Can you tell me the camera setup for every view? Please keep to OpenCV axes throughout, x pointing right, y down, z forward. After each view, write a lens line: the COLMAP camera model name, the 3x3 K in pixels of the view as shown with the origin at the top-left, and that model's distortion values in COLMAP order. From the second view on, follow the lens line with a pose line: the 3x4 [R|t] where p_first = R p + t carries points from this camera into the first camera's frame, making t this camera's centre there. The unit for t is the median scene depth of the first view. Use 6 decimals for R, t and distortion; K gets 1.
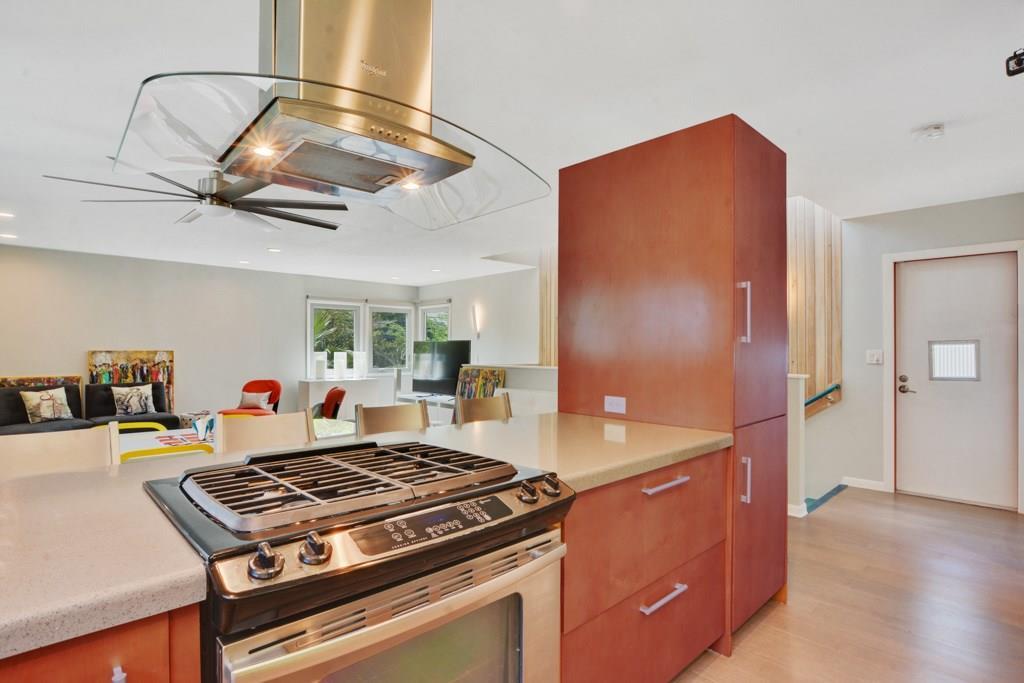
lens RADIAL K [[527.2, 0, 519.5], [0, 527.2, 347.2], [0, 0, 1]] dist [-0.018612, 0.002881]
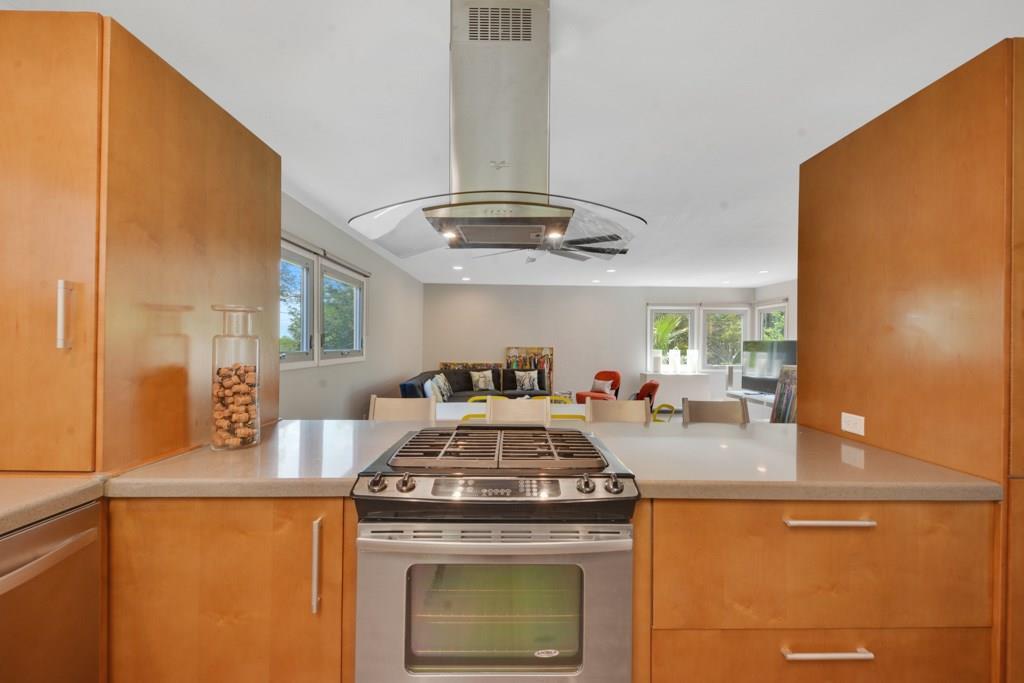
lens RADIAL K [[453.0, 0, 501.5], [0, 453.0, 337.0], [0, 0, 1]] dist [-0.010385, -0.000394]
pose [[0.708829, -0.004368, -0.705366, 0.119358], [-0.004206, 0.999937, -0.010419, -0.009191], [0.705367, 0.010352, 0.708766, 0.026820]]
